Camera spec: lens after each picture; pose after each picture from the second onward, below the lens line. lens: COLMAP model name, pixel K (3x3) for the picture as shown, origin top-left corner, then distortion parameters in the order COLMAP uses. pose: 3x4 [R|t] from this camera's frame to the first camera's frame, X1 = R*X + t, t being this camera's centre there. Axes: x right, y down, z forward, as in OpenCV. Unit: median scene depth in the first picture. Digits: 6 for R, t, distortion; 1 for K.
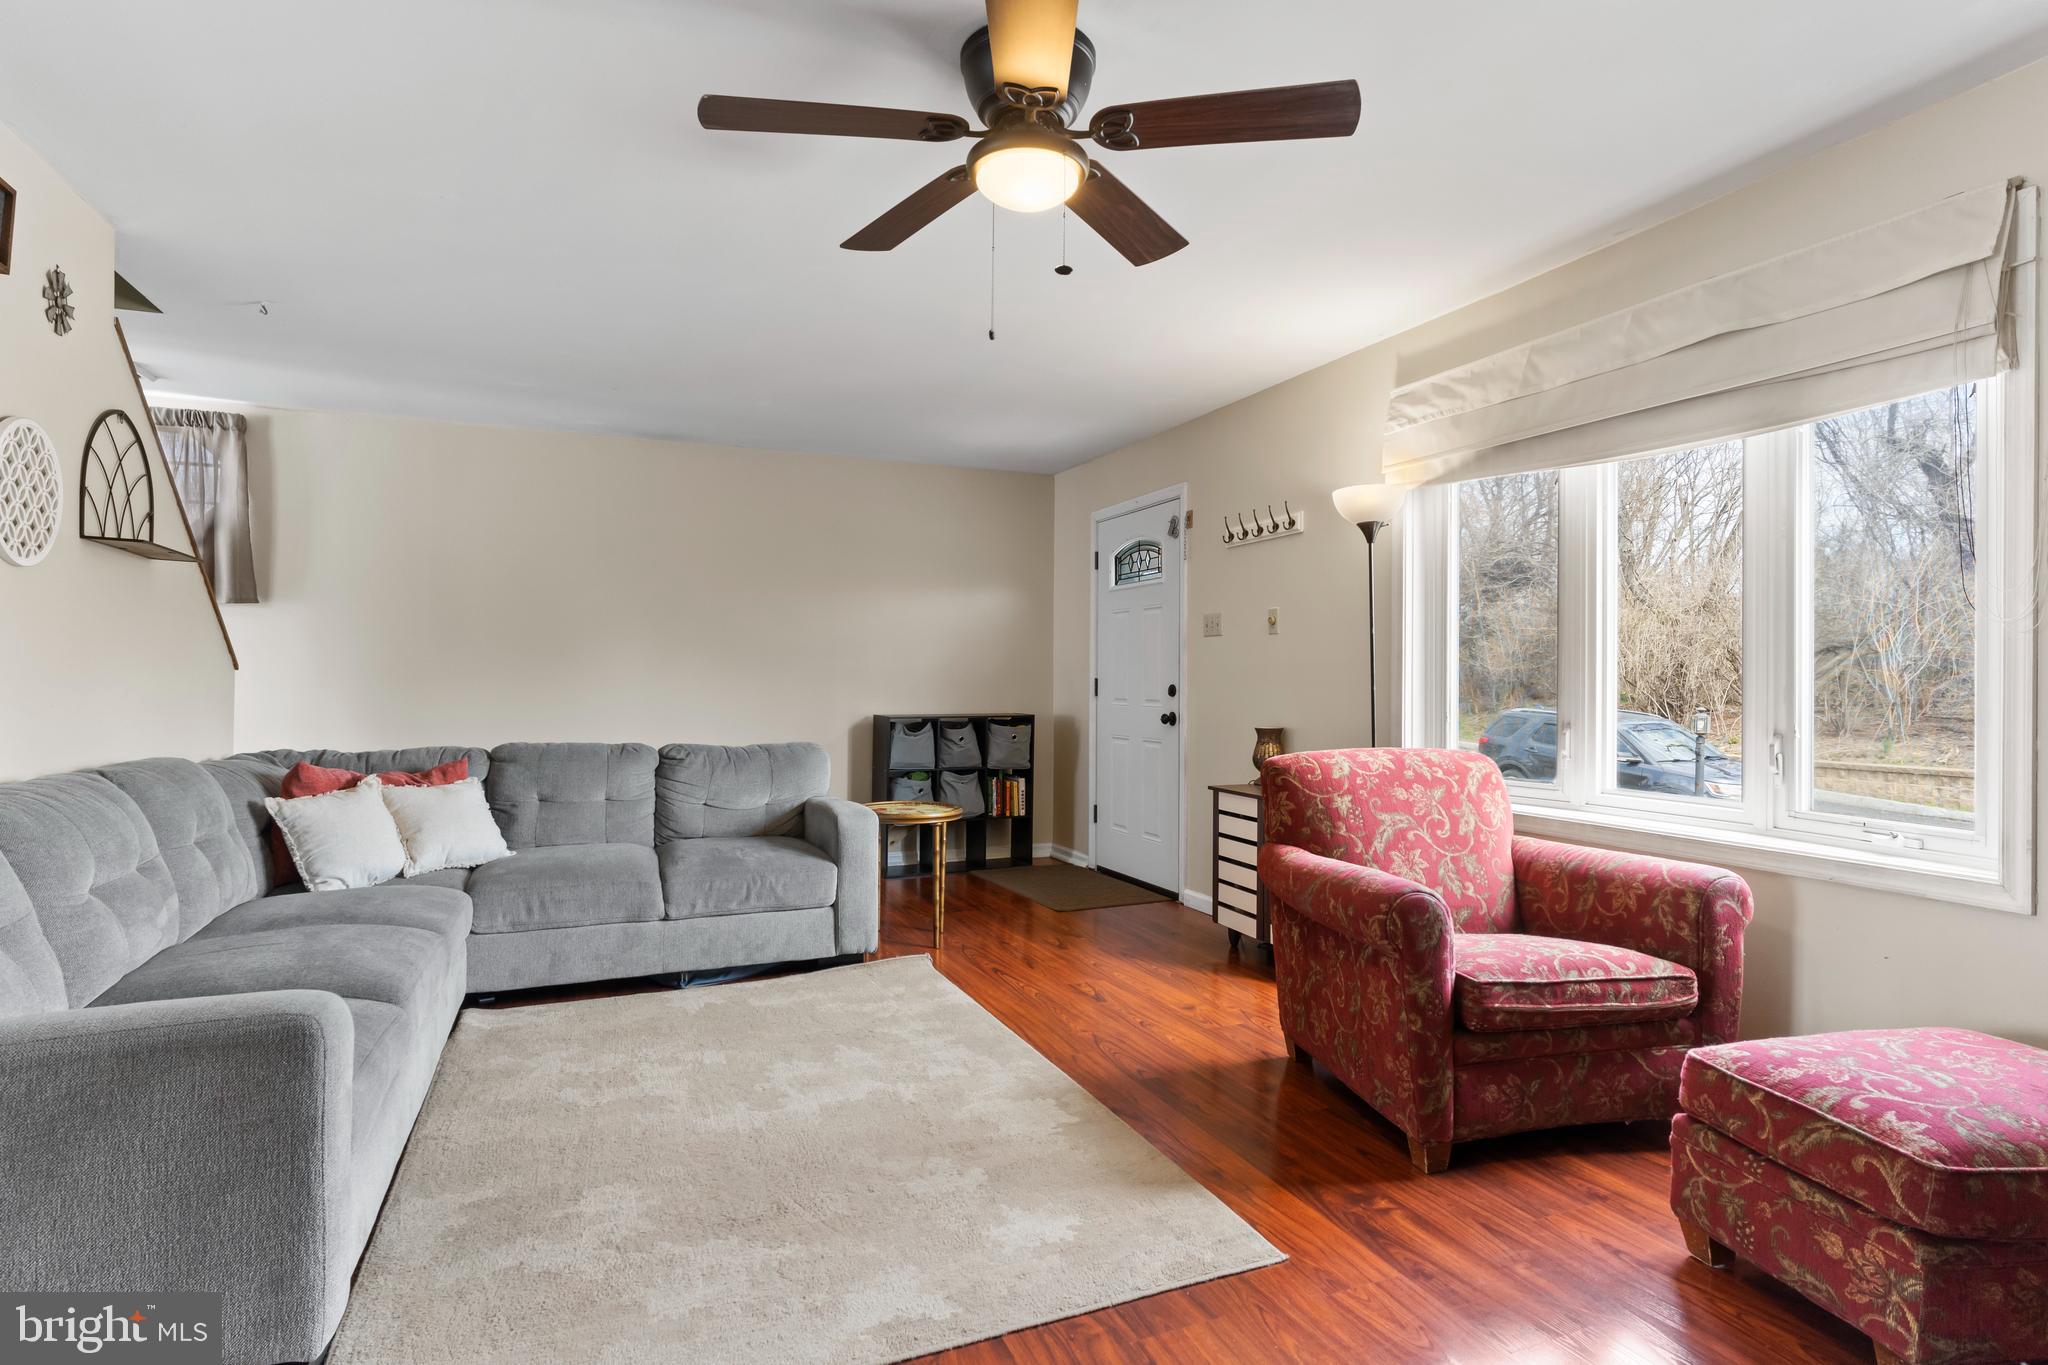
lens RADIAL K [[1055.1, 0, 1024.1], [0, 1055.1, 675.6], [0, 0, 1]] dist [0.003429, 0.000672]
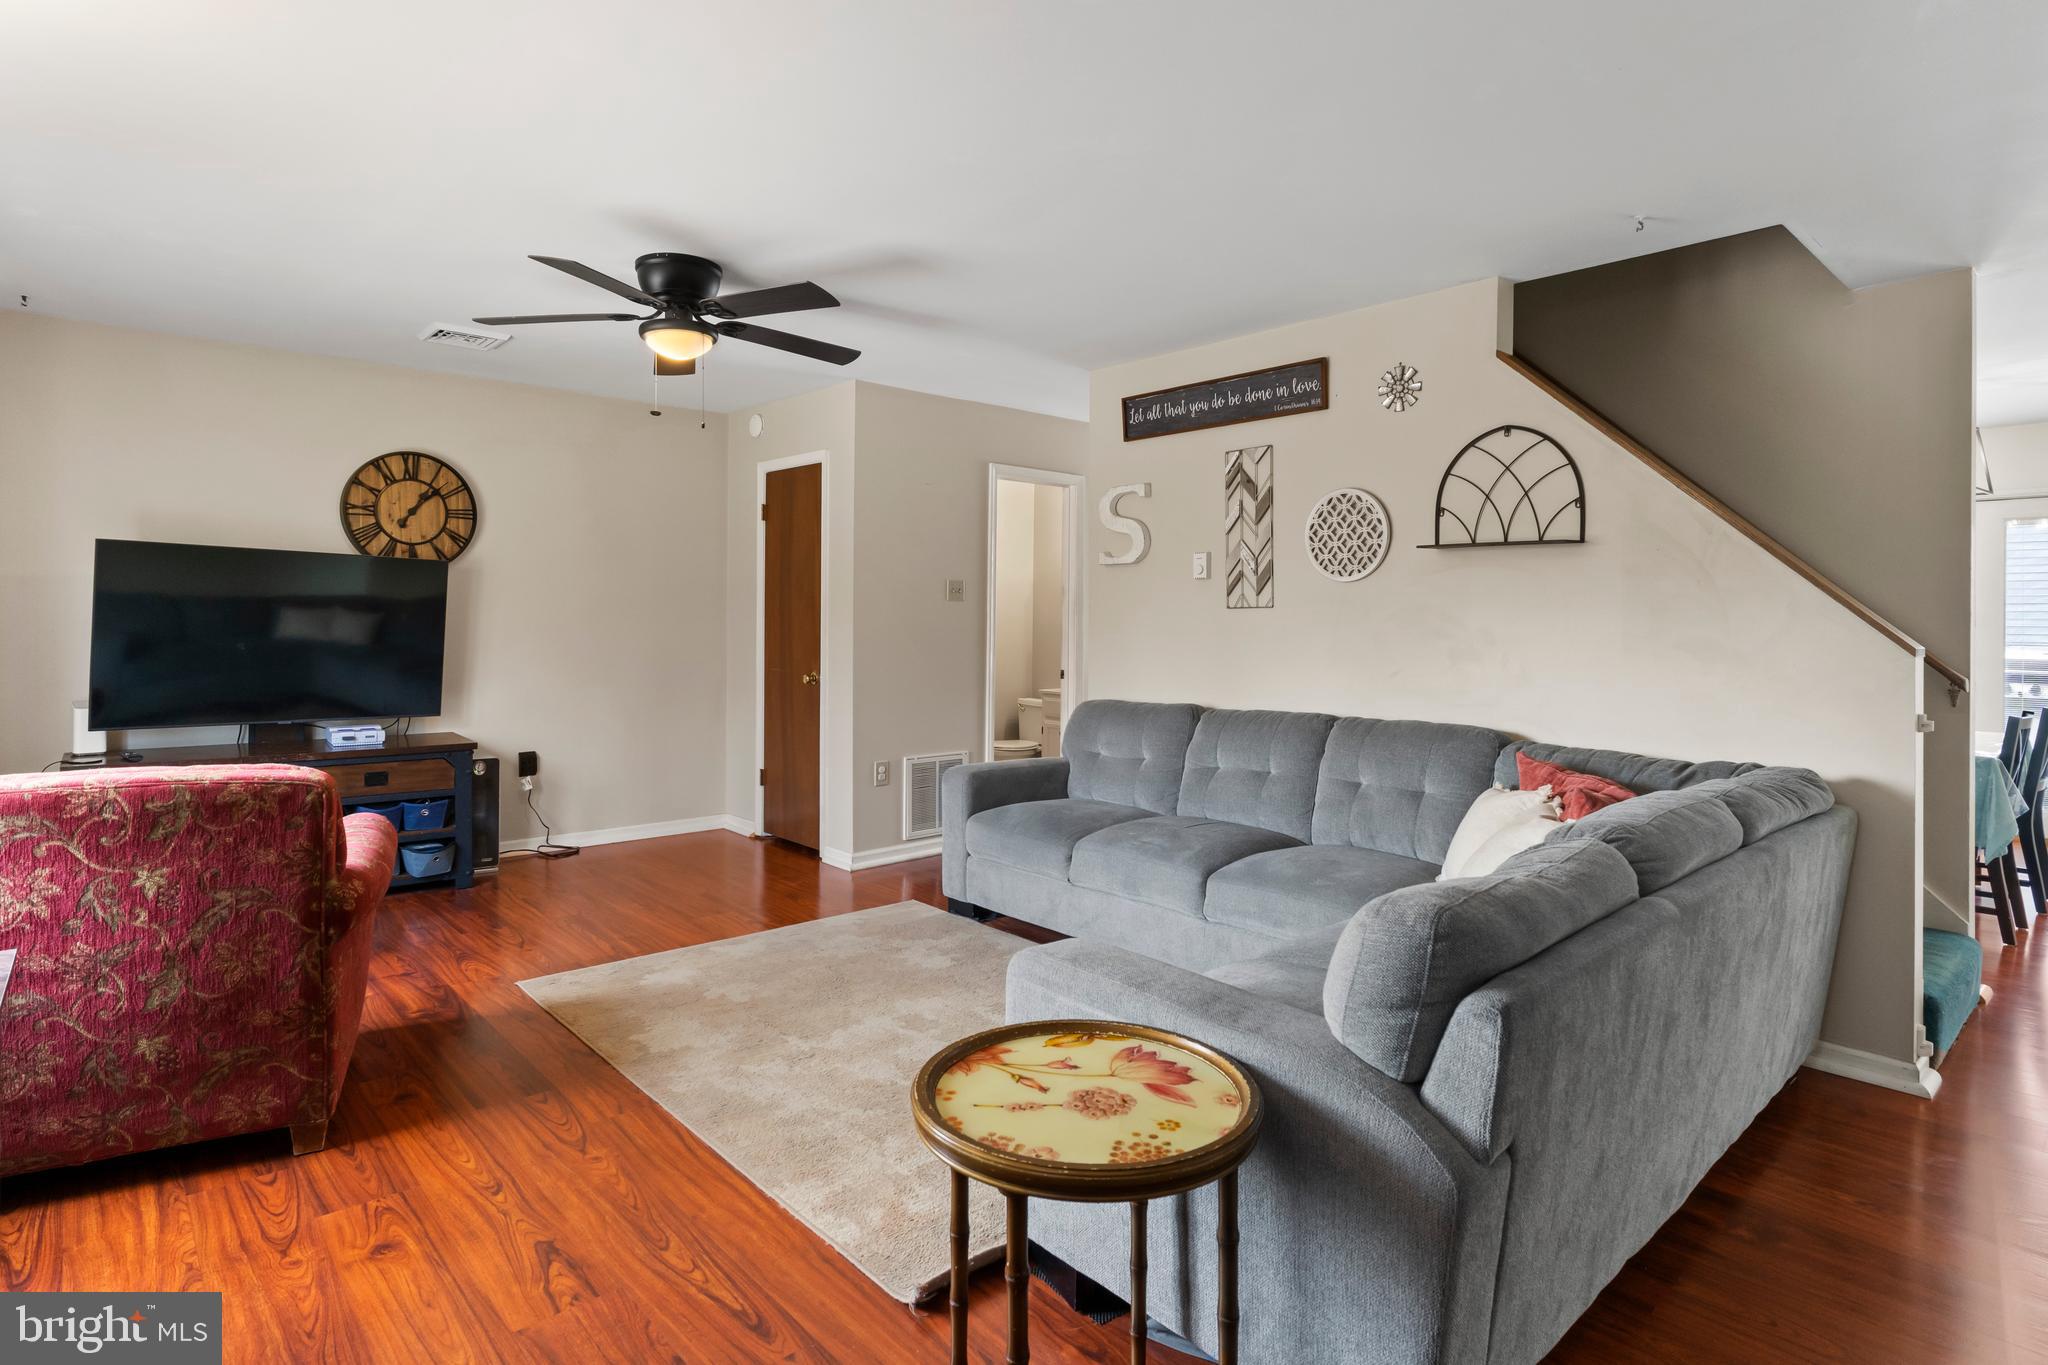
lens RADIAL K [[1055.1, 0, 1024.2], [0, 1055.1, 670.1], [0, 0, 1]] dist [0.003429, 0.000672]
pose [[-0.943970, 0.003131, -0.330017, 0.021330], [-0.009946, 0.999231, 0.037929, -0.026007], [0.329882, 0.039086, -0.943213, 1.976375]]
